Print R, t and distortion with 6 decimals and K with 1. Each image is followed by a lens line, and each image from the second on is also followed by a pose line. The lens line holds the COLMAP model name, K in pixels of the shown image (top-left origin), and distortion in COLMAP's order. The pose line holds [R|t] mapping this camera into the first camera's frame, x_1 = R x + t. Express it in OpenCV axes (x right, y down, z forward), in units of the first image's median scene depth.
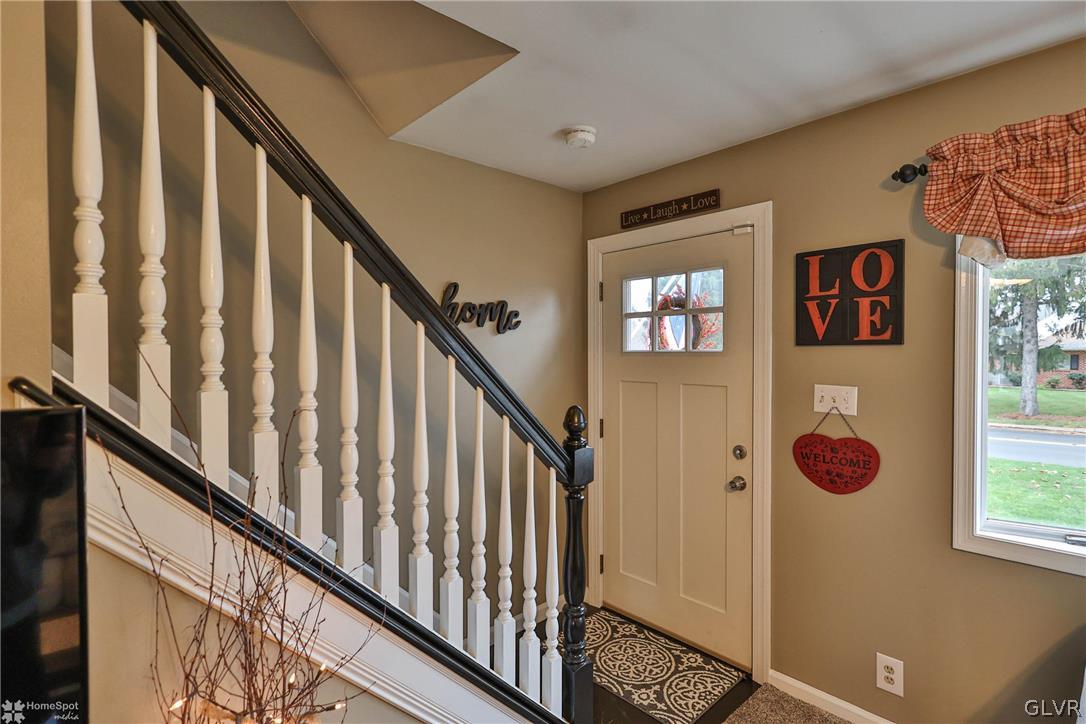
lens RADIAL K [[553.5, 0, 549.9], [0, 553.5, 366.3], [0, 0, 1]] dist [-0.000876, -0.001128]
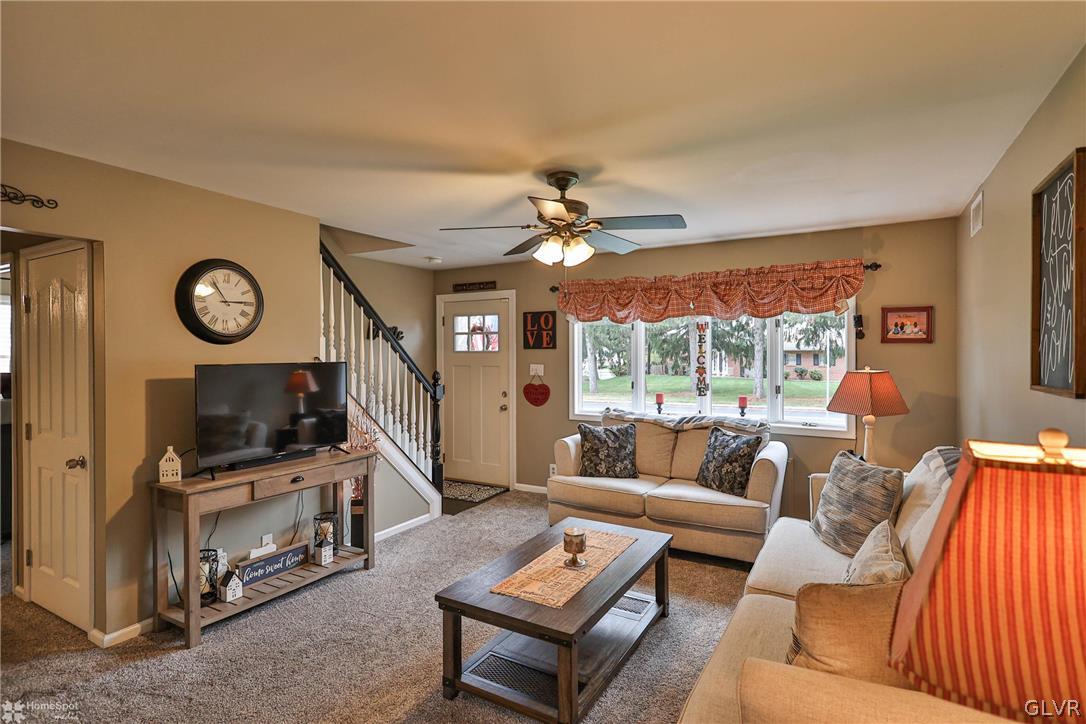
lens RADIAL K [[553.5, 0, 549.9], [0, 553.5, 366.3], [0, 0, 1]] dist [-0.000876, -0.001128]
pose [[0.956659, -0.005555, 0.291157, -0.161044], [0.004878, 0.999983, 0.003052, 0.032266], [-0.291169, -0.001499, 0.956670, -1.351847]]
